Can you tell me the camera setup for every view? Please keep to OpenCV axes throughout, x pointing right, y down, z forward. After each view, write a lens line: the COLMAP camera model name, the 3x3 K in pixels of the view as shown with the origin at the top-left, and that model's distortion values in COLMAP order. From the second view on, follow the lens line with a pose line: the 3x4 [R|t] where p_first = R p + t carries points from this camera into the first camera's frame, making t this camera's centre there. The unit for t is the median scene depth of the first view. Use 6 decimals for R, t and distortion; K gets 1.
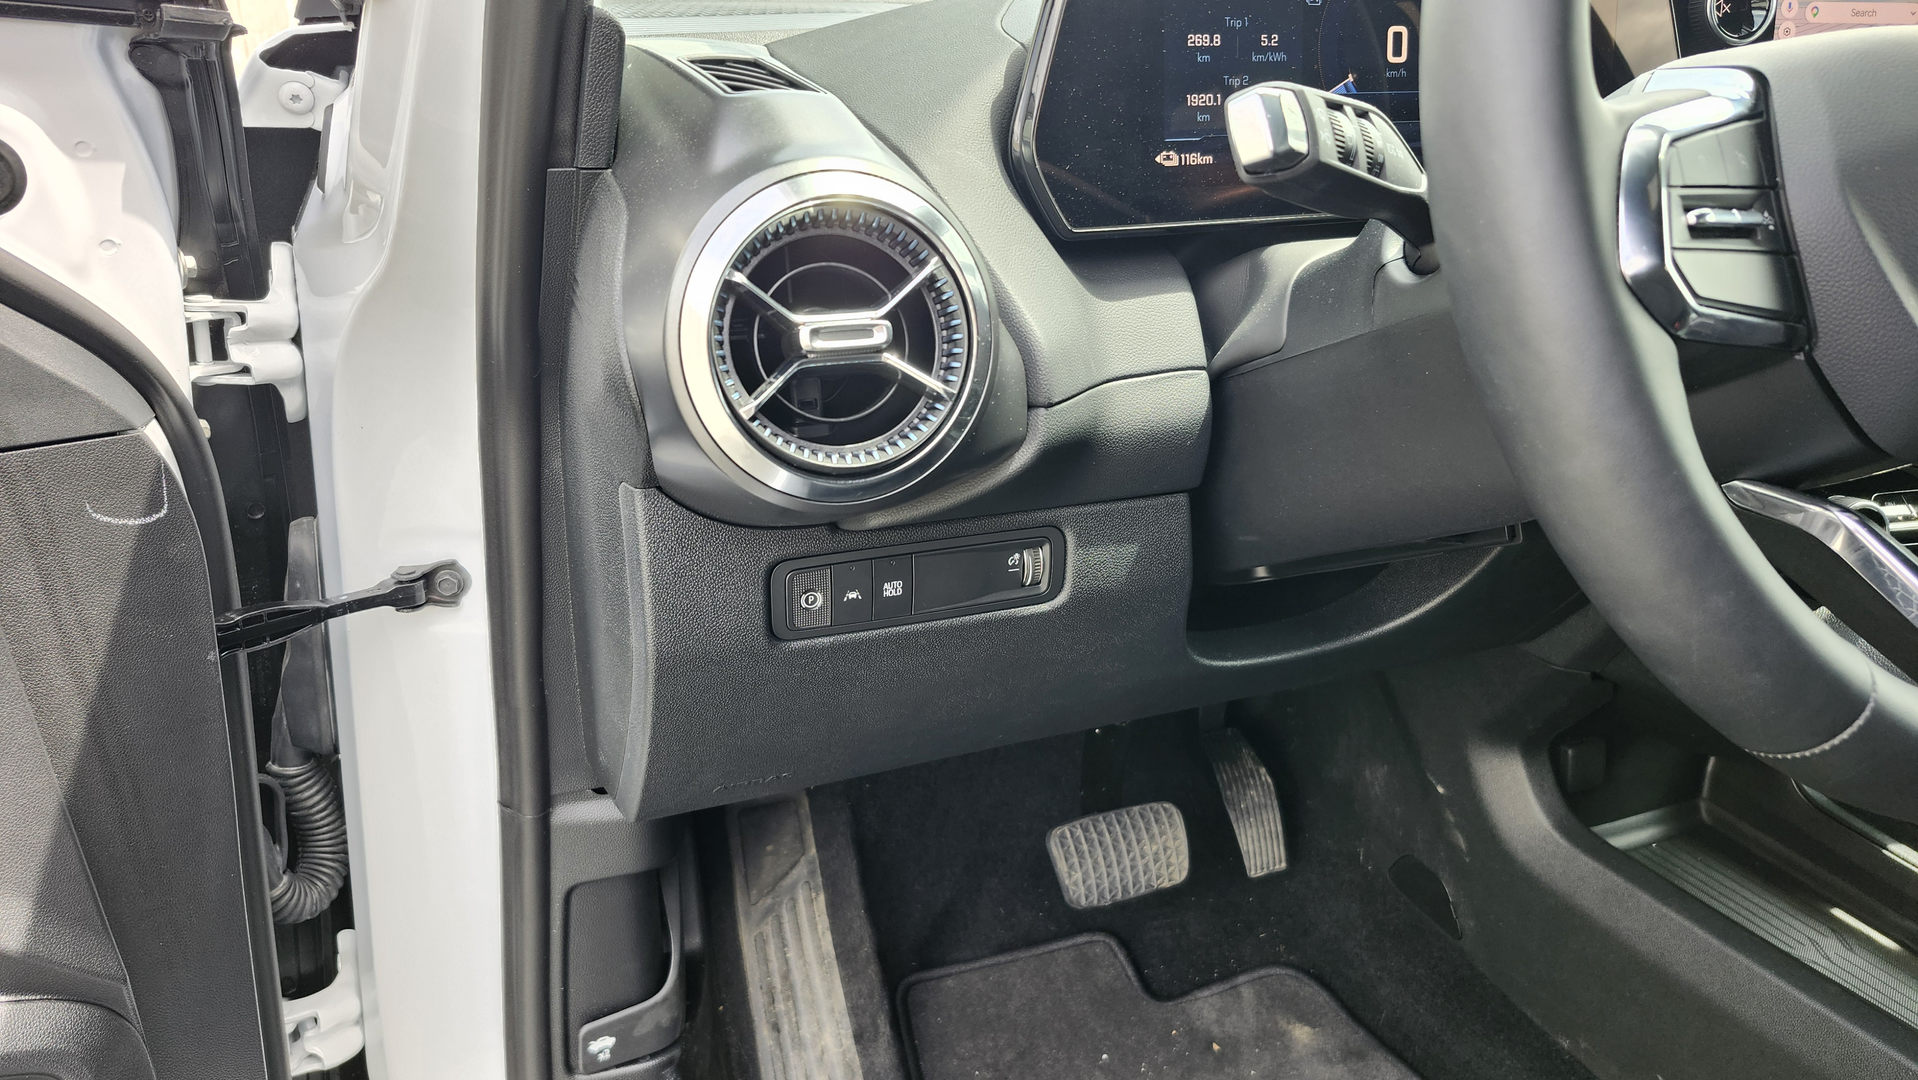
lens RADIAL K [[1353.6, 0, 951.4], [0, 1353.6, 552.9], [0, 0, 1]] dist [0.078147, -0.077201]
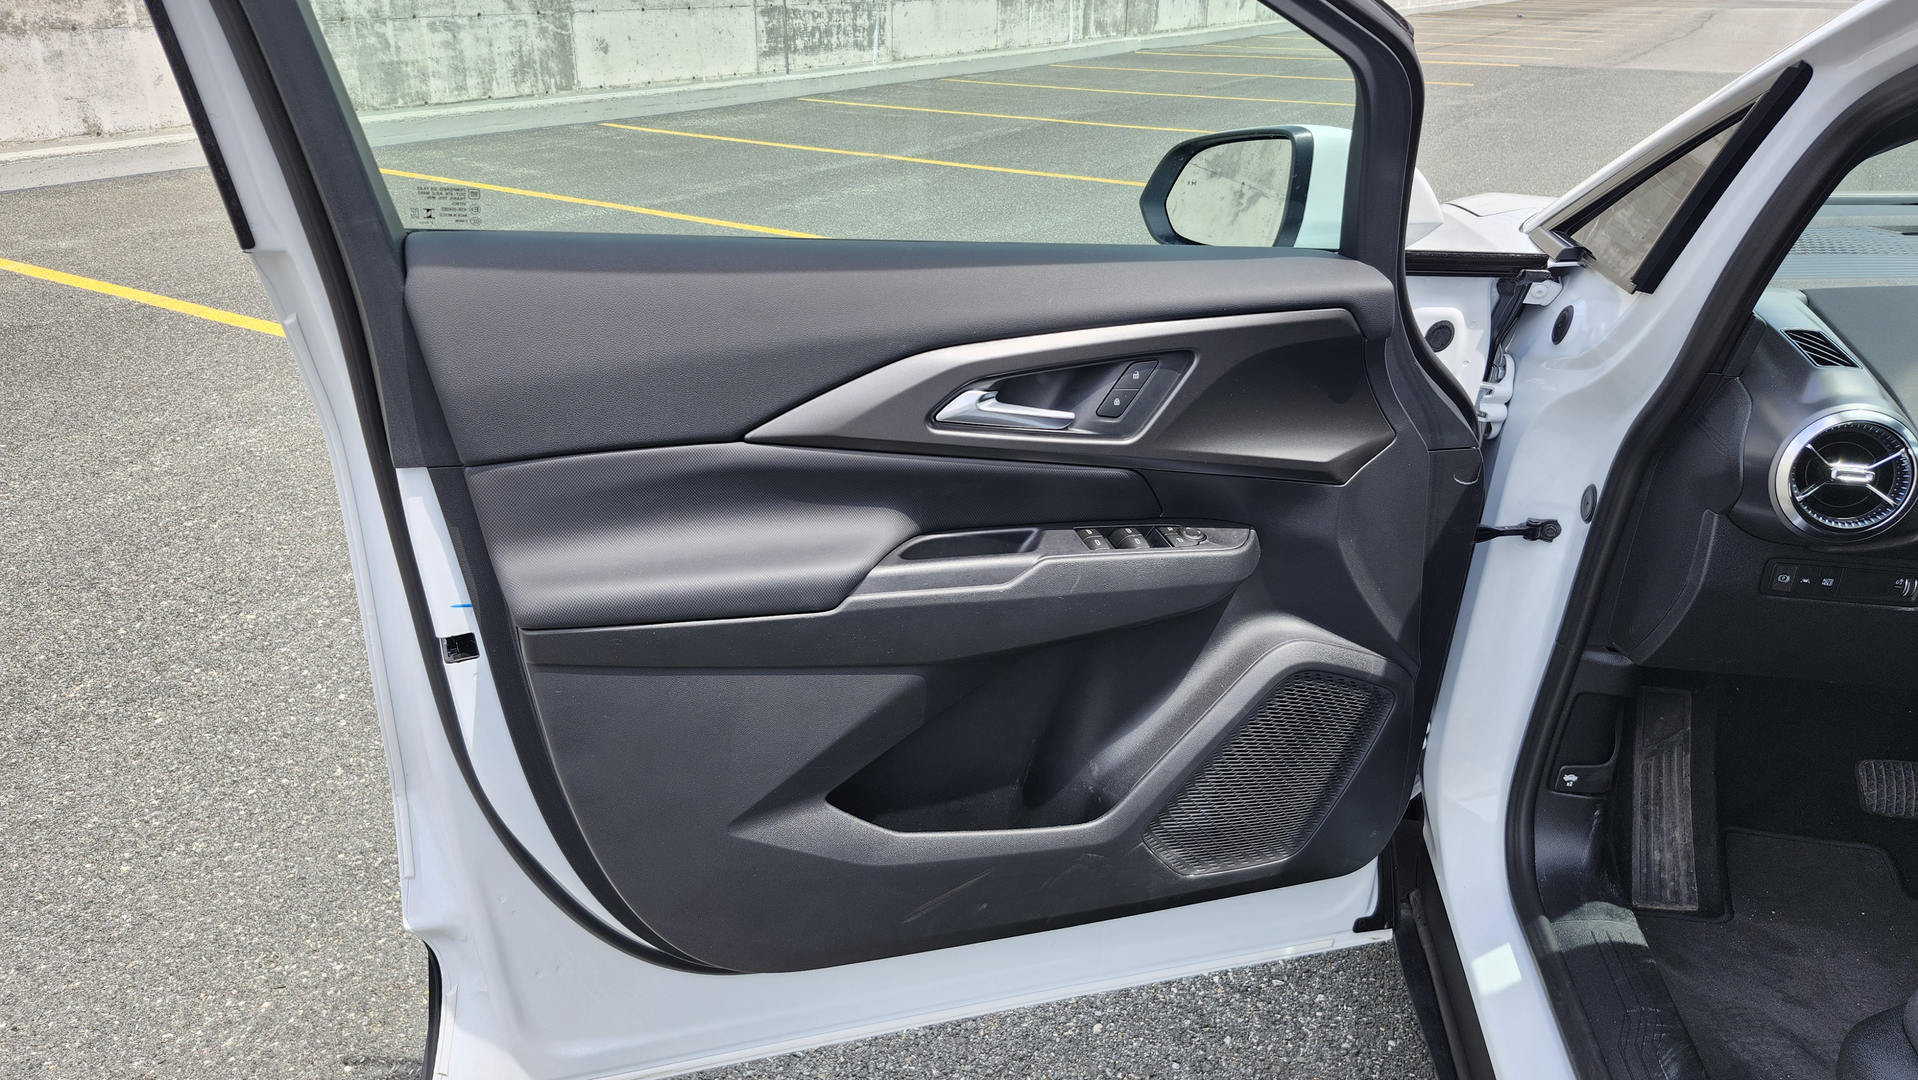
lens RADIAL K [[1353.6, 0, 943.9], [0, 1353.6, 525.2], [0, 0, 1]] dist [0.078147, -0.077201]
pose [[0.852596, 0.208108, -0.479344, -0.204483], [-0.196983, 0.977606, 0.074061, 0.051645], [0.484022, 0.031278, 0.874497, -1.529693]]
